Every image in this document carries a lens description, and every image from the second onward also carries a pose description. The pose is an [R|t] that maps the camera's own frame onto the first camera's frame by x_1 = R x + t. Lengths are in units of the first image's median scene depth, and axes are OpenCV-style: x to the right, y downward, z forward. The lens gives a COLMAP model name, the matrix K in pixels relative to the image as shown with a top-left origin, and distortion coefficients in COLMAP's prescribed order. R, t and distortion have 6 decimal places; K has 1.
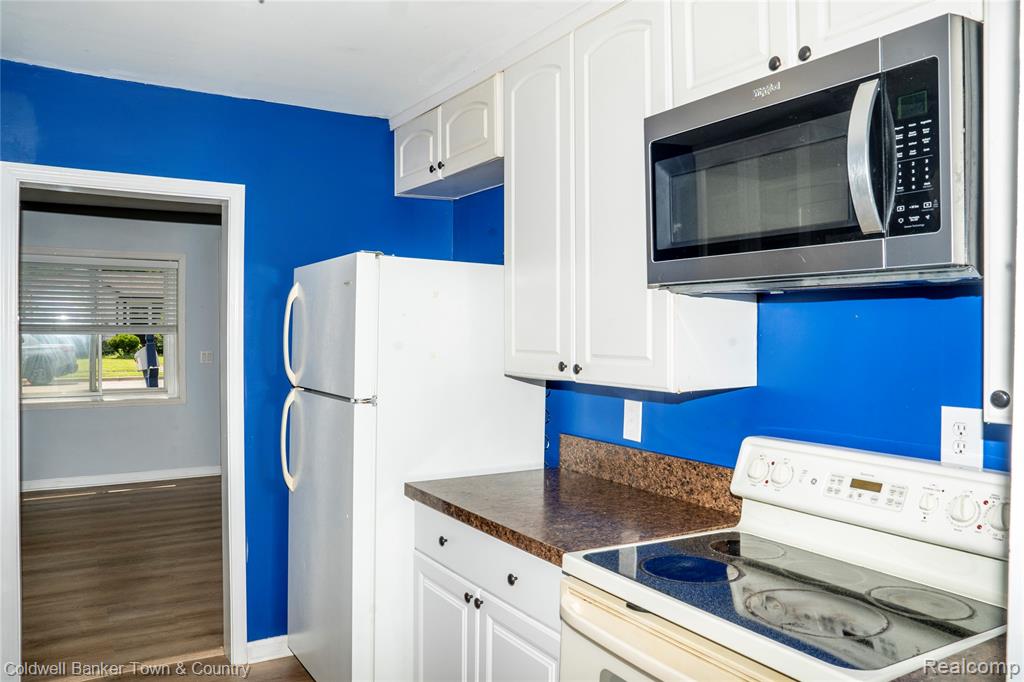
lens RADIAL K [[715.9, 0, 486.0], [0, 715.9, 342.2], [0, 0, 1]] dist [-0.116100, 0.090234]
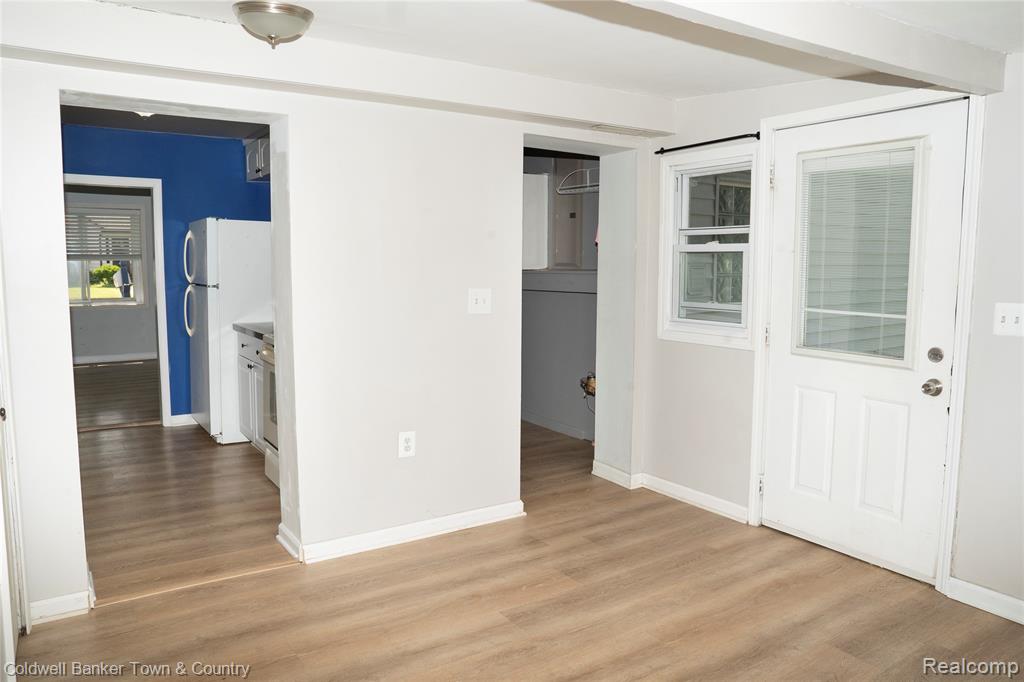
lens RADIAL K [[715.9, 0, 510.9], [0, 715.9, 341.3], [0, 0, 1]] dist [-0.116100, 0.090234]
pose [[0.999078, -0.005550, 0.042561, 0.523292], [0.001480, 0.995471, 0.095058, 0.037590], [-0.042895, -0.094907, 0.994562, -0.967452]]
